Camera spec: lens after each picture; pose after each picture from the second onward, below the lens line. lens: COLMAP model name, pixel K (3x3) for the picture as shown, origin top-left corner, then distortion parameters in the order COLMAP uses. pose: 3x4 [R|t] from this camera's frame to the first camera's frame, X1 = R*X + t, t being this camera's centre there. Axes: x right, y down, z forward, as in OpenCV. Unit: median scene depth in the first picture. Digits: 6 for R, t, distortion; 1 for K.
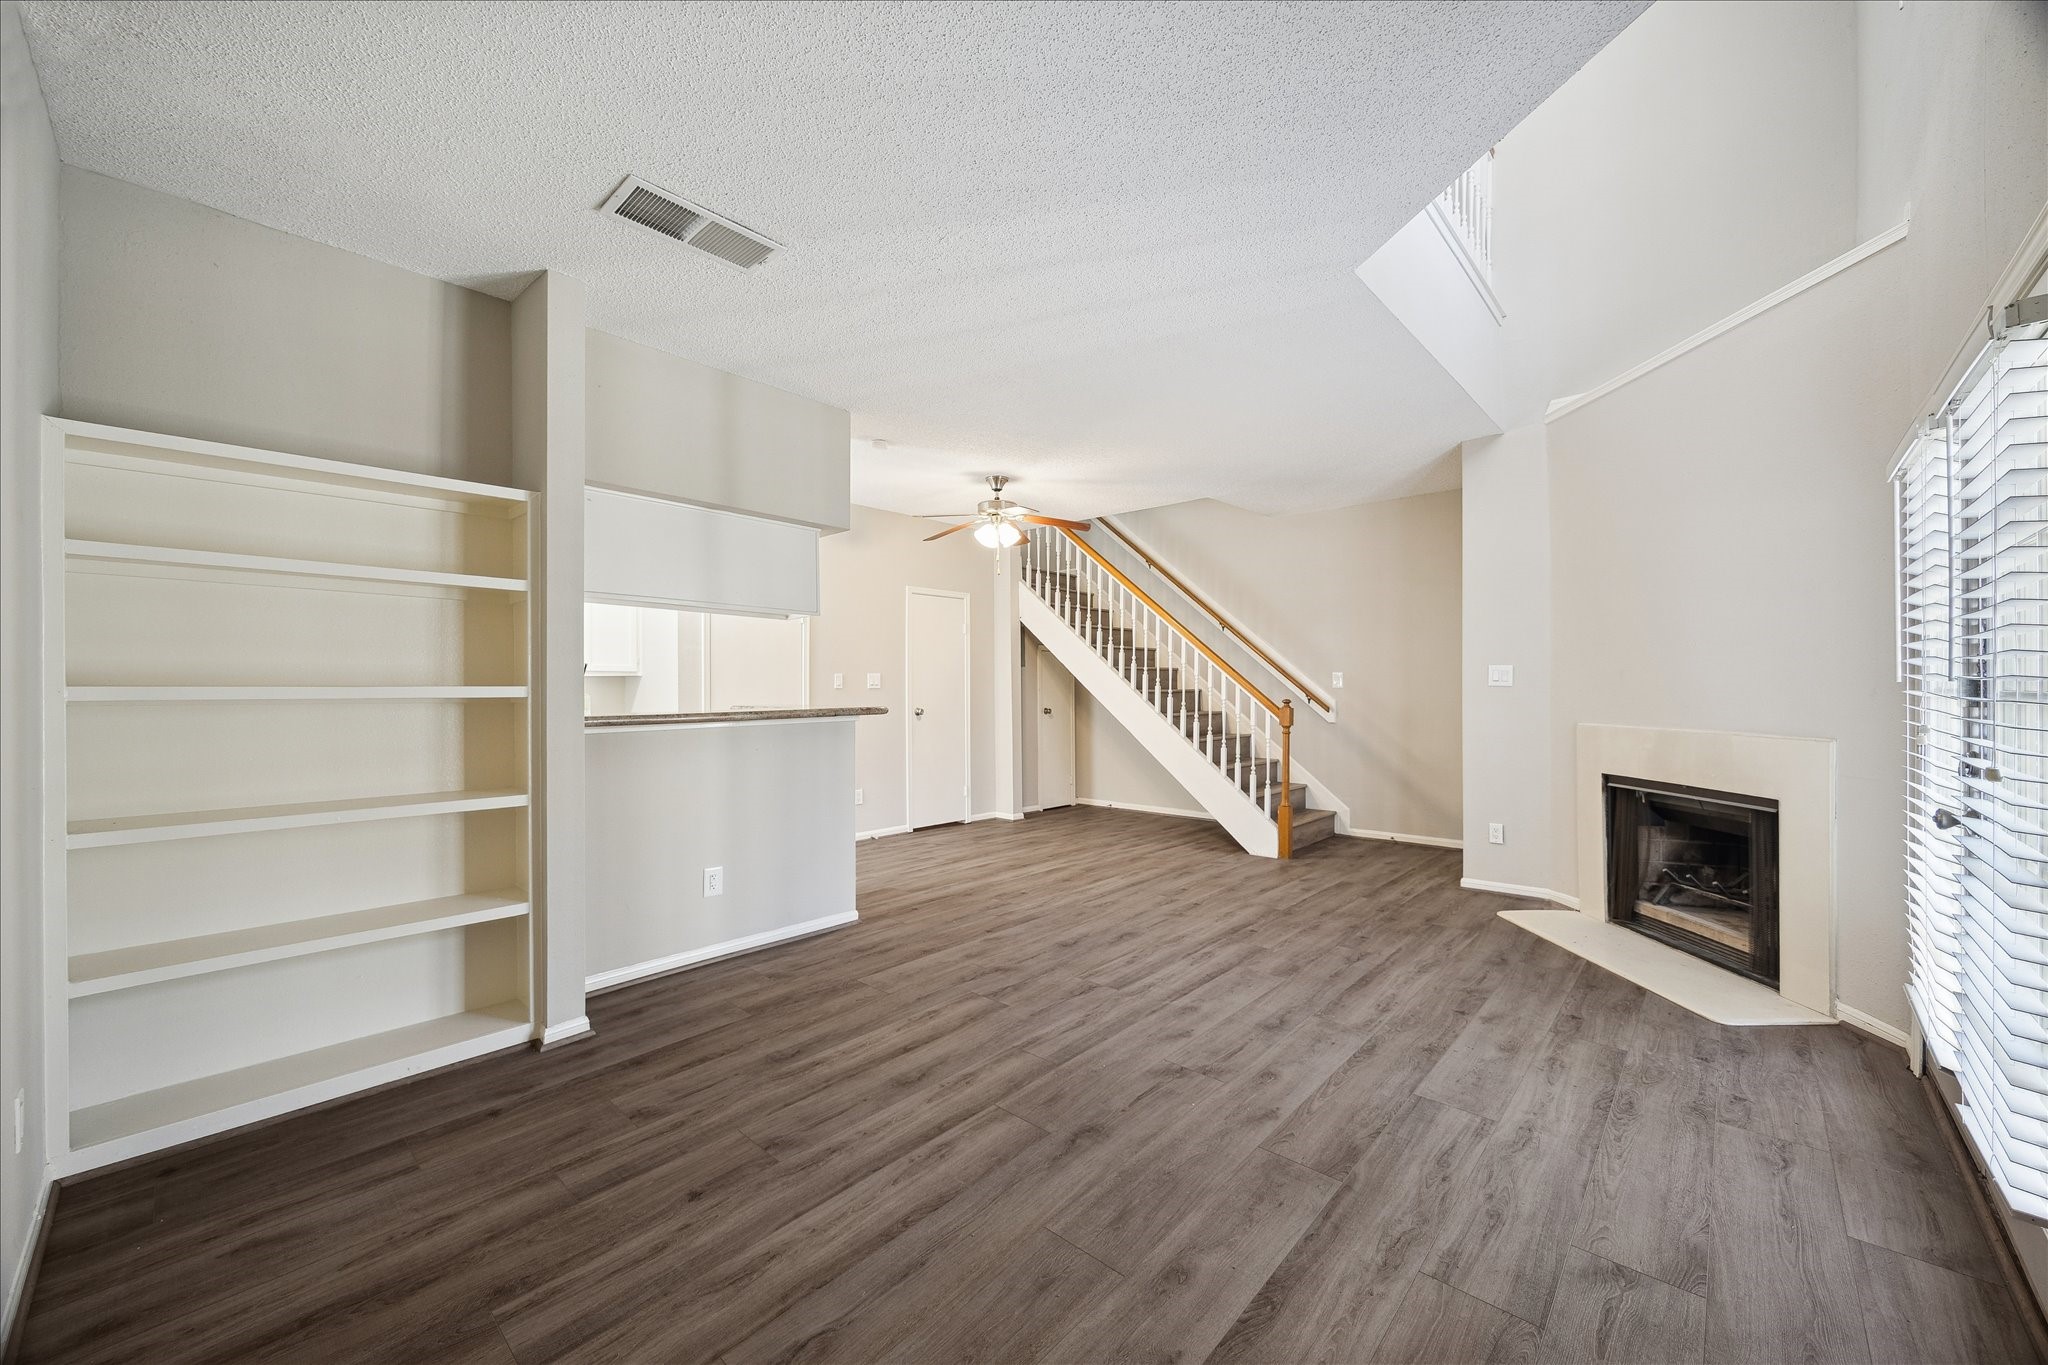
lens RADIAL K [[796.0, 0, 1024.0], [0, 796.0, 682.5], [0, 0, 1]] dist [-0.000919, -0.000383]
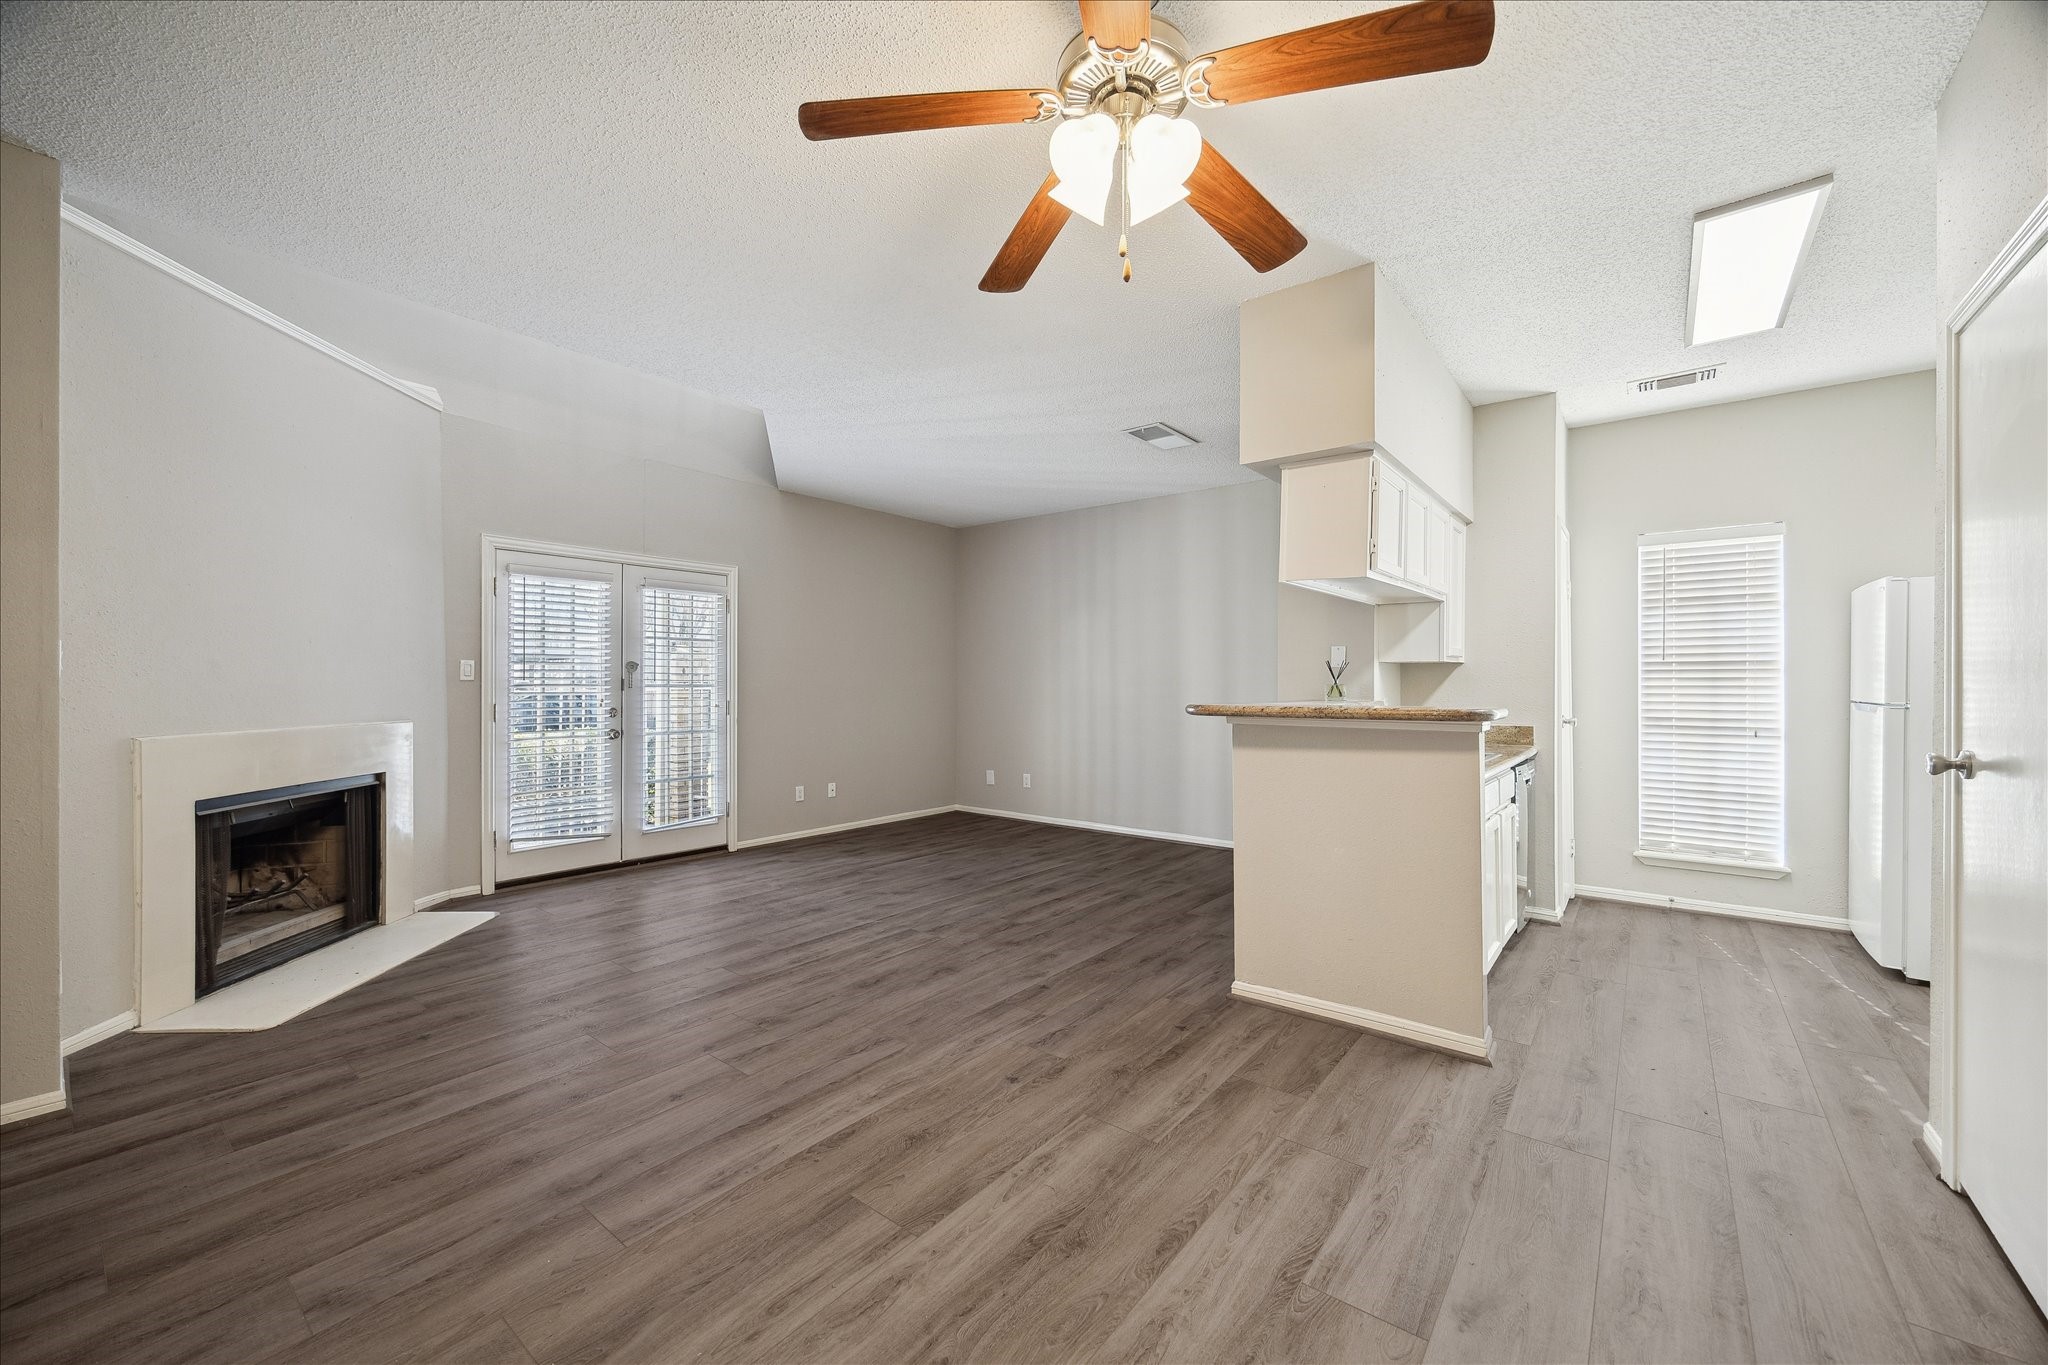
lens RADIAL K [[760.3, 0, 993.8], [0, 760.3, 675.5], [0, 0, 1]] dist [-0.000481, -0.000135]
pose [[-0.998688, 0.008056, -0.050569, 0.044604], [0.008824, 0.999849, -0.014973, 0.022504], [0.050441, -0.015400, -0.998608, 1.962581]]
